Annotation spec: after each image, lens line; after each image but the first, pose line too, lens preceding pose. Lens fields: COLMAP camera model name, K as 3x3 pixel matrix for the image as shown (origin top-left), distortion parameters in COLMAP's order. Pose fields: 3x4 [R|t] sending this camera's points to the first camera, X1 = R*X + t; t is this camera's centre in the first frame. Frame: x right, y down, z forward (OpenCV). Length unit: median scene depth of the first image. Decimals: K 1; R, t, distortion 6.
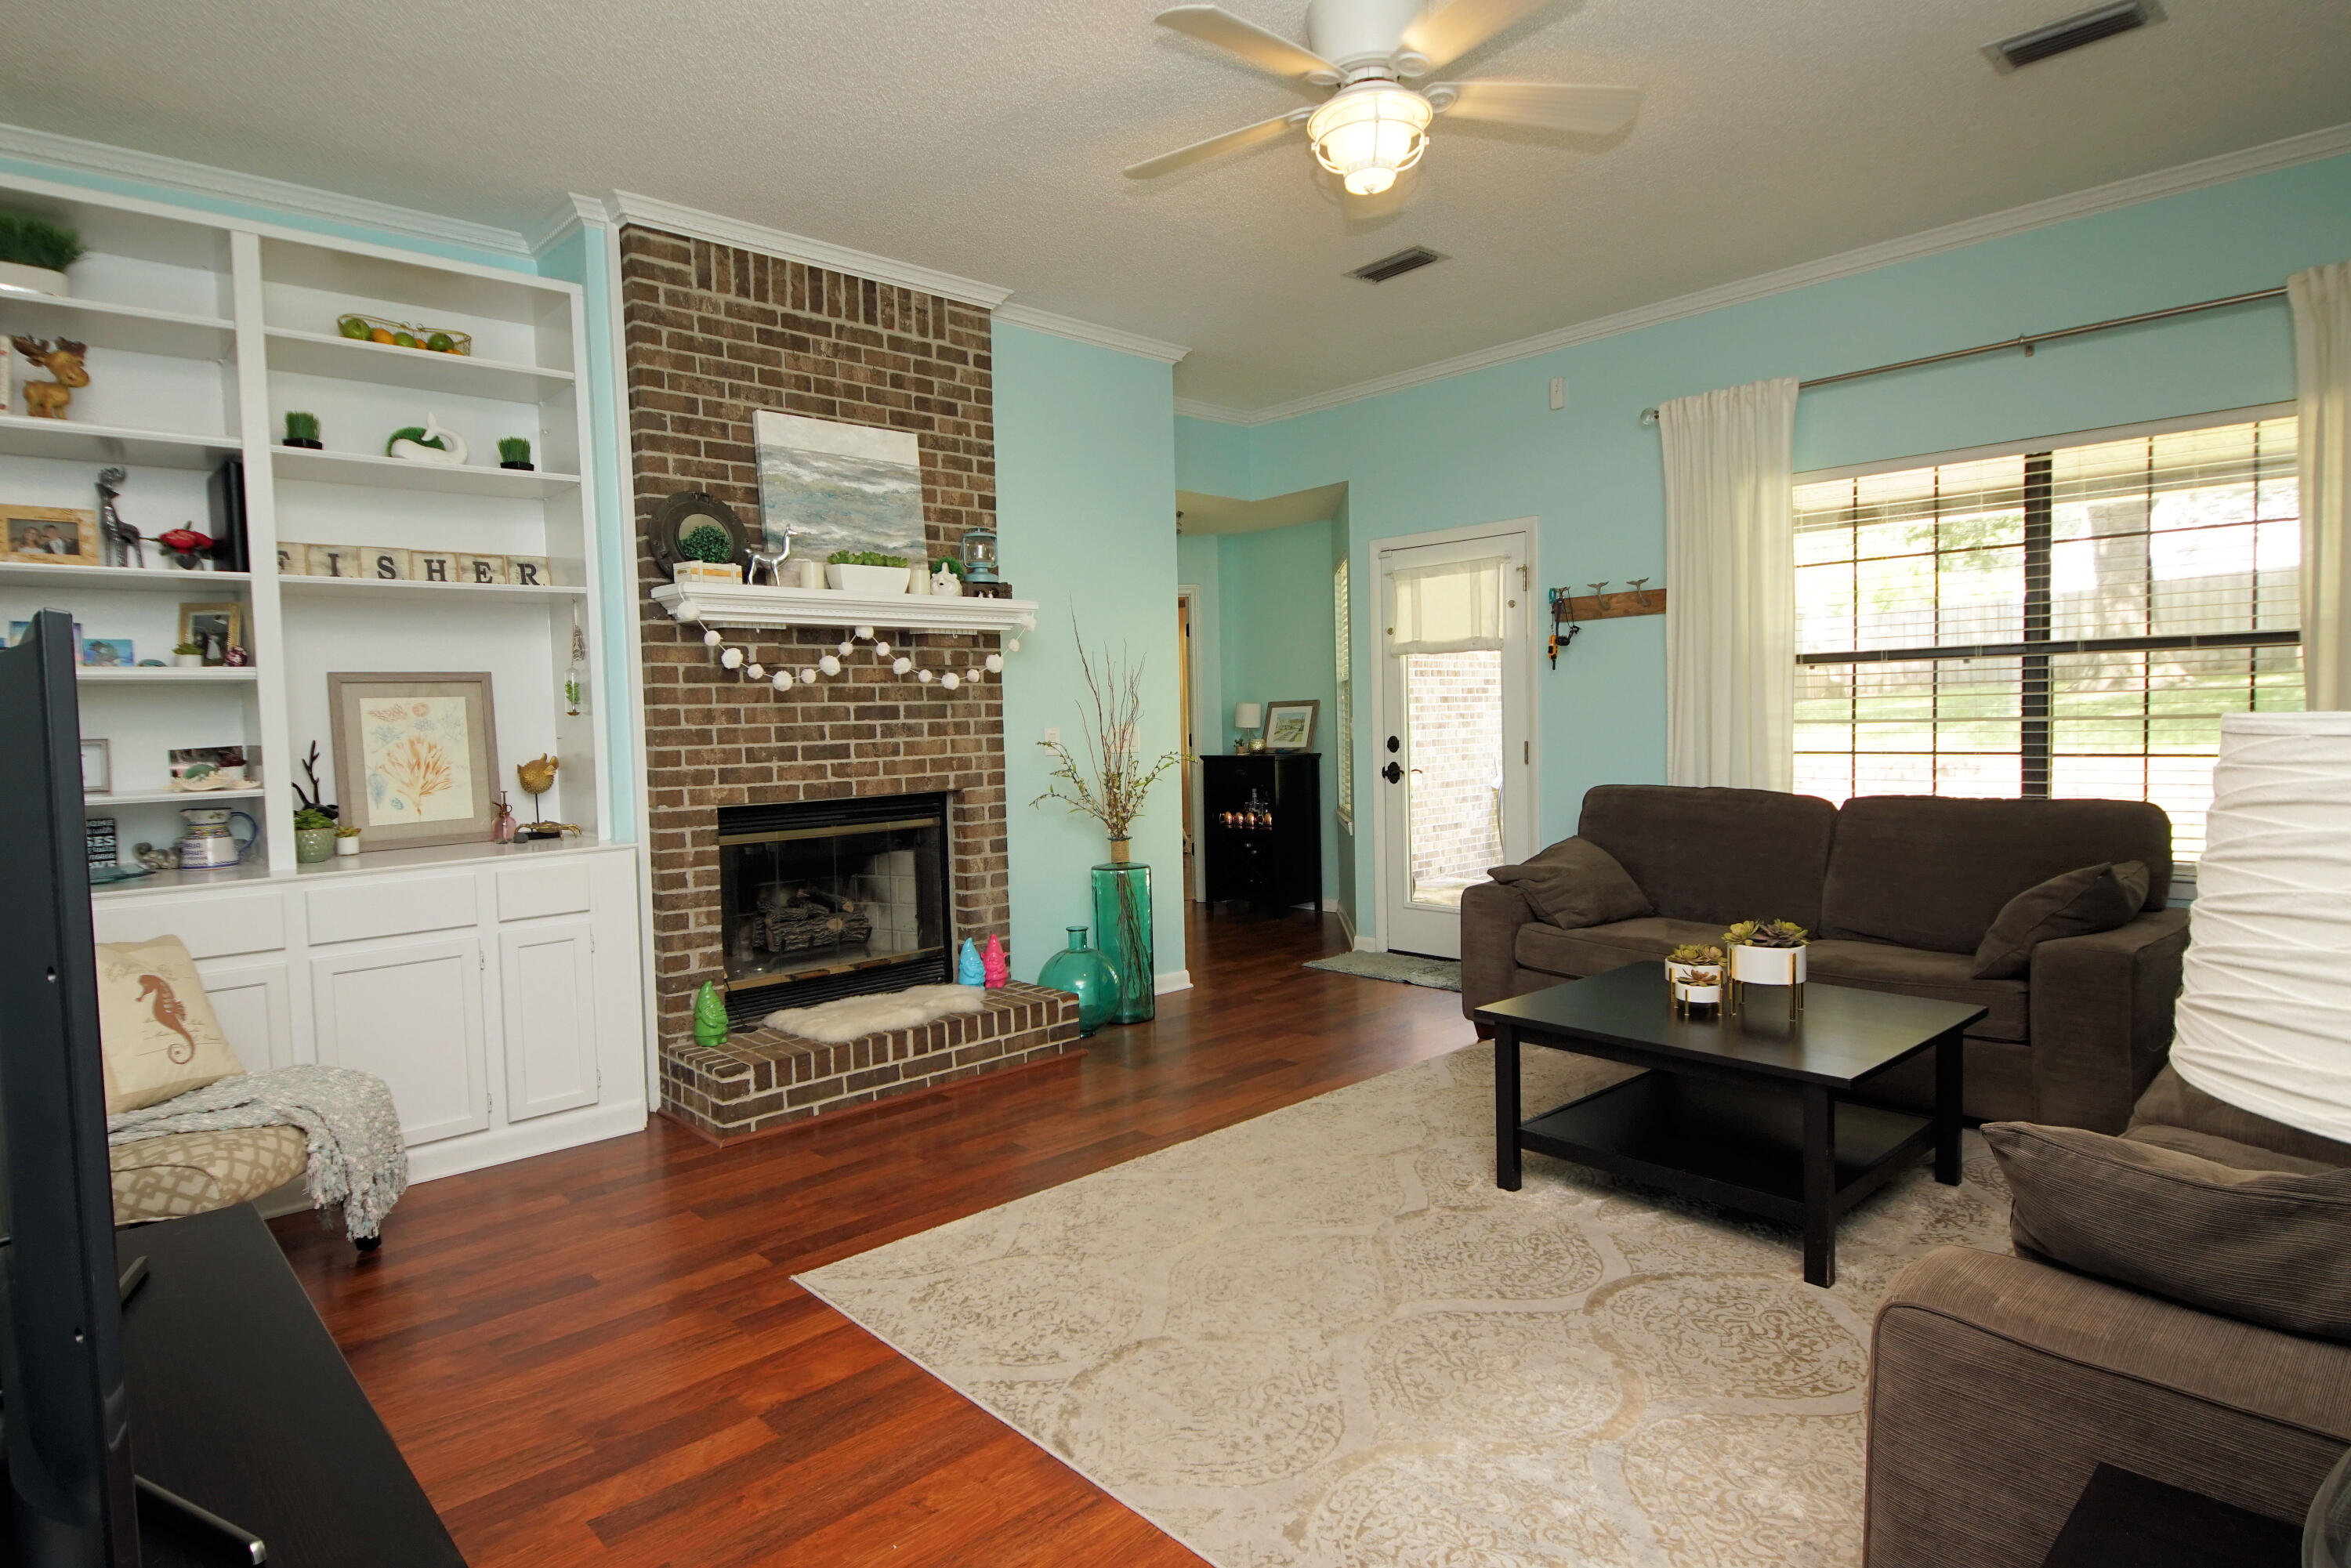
lens RADIAL K [[1257.7, 0, 1148.4], [0, 1257.7, 772.9], [0, 0, 1]] dist [0.042047, -0.039744]
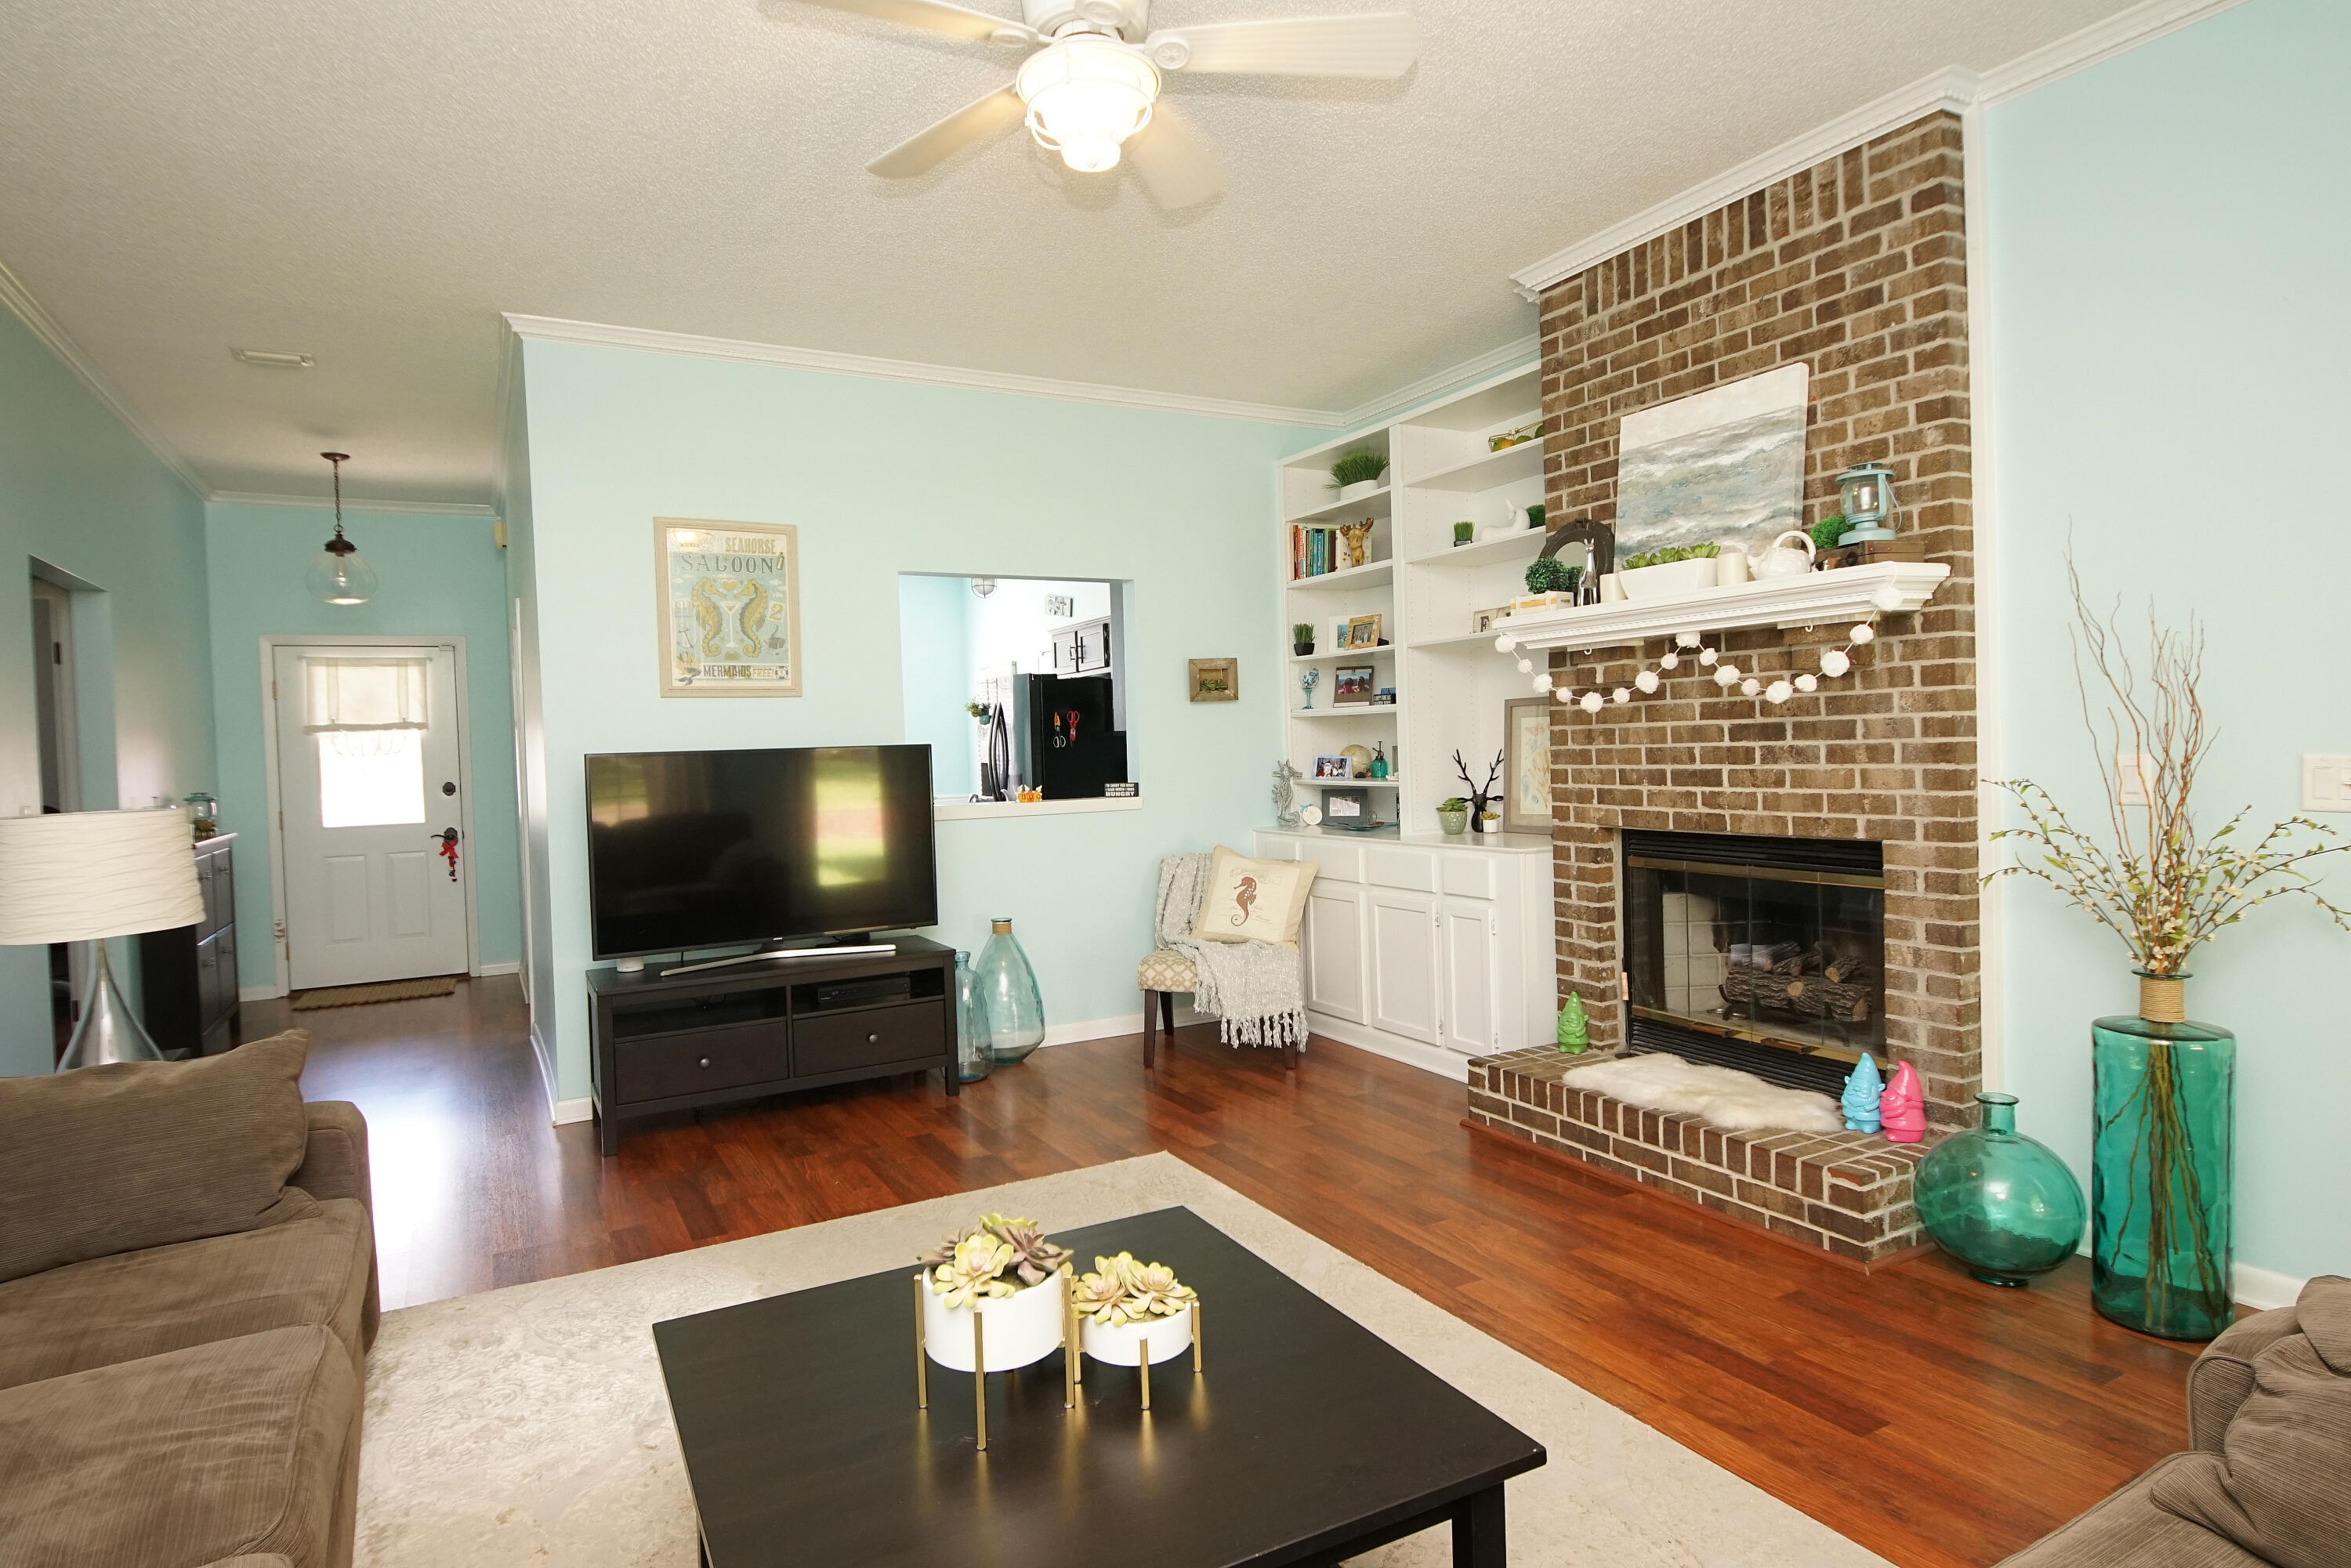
lens RADIAL K [[1257.7, 0, 1148.4], [0, 1257.7, 772.9], [0, 0, 1]] dist [0.042047, -0.039744]
pose [[-0.246900, 0.054792, -0.967491, 0.700838], [-0.008351, 0.998243, 0.058665, -0.069672], [0.969005, 0.022564, -0.246009, 0.869945]]
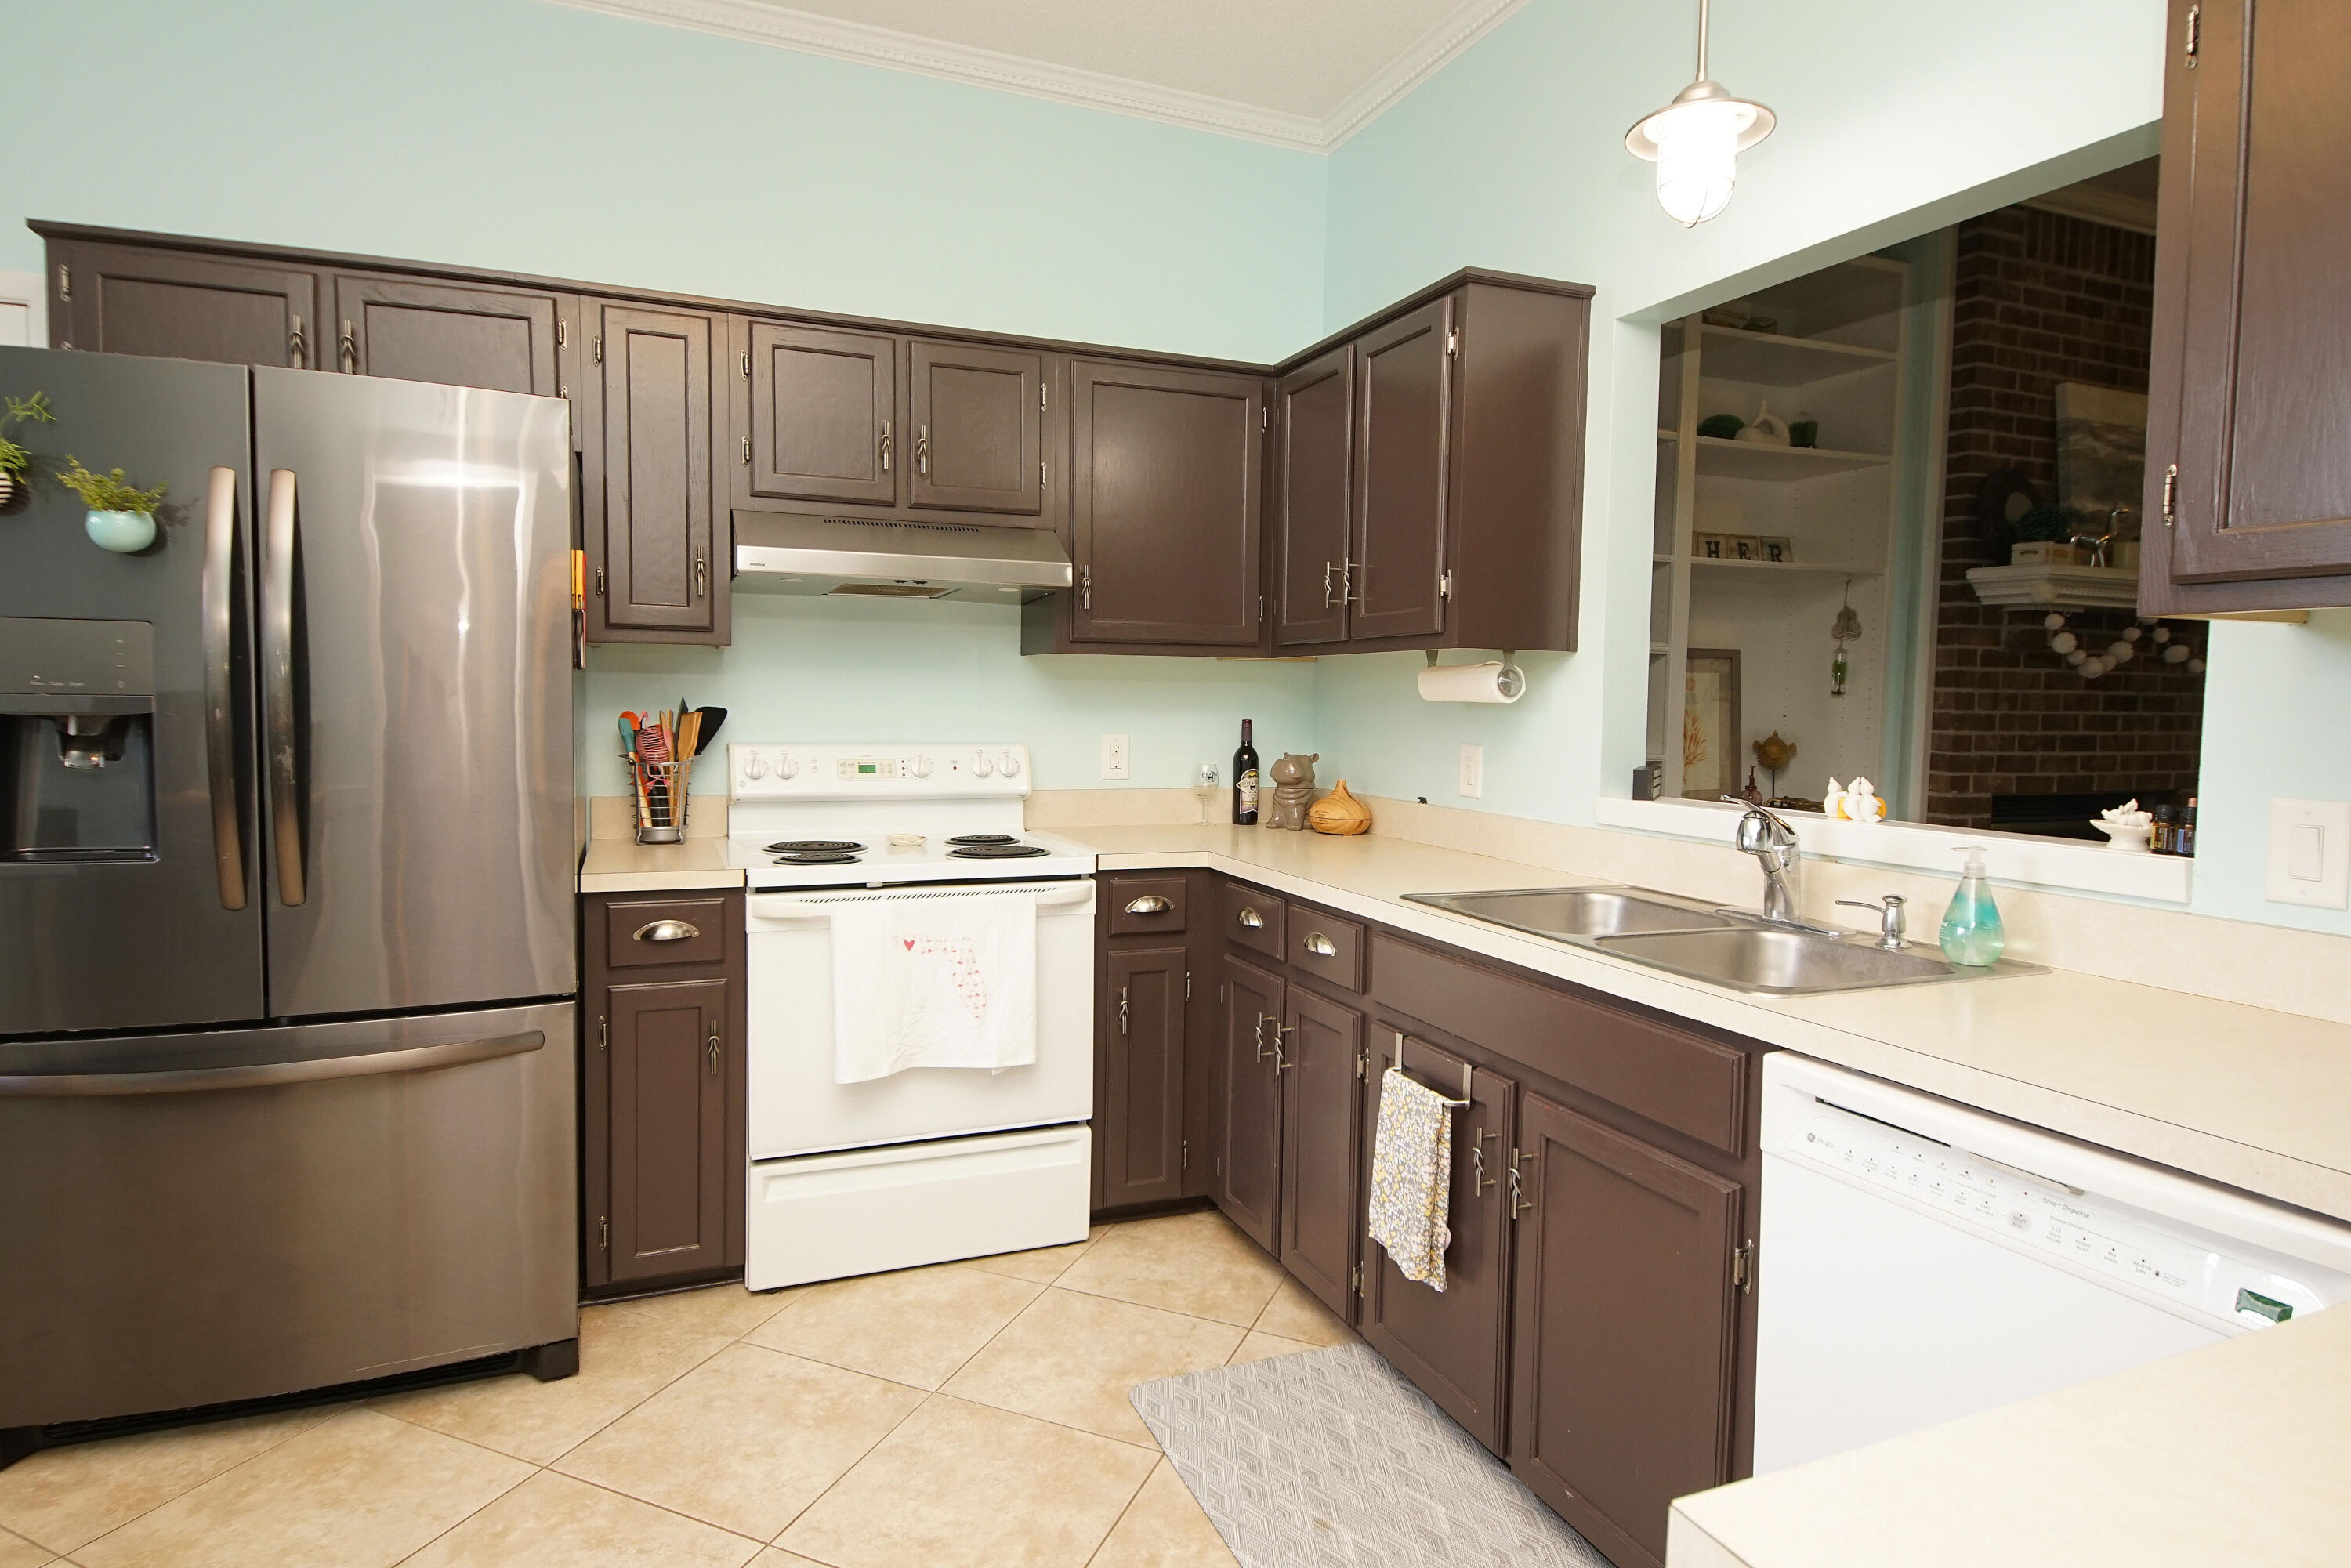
lens RADIAL K [[1257.7, 0, 1148.4], [0, 1257.7, 772.9], [0, 0, 1]] dist [0.042047, -0.039744]
pose [[0.936800, 0.061375, -0.344440, -0.592387], [-0.055090, 0.998088, 0.028015, 0.017710], [0.345501, -0.007270, 0.938390, -0.135219]]
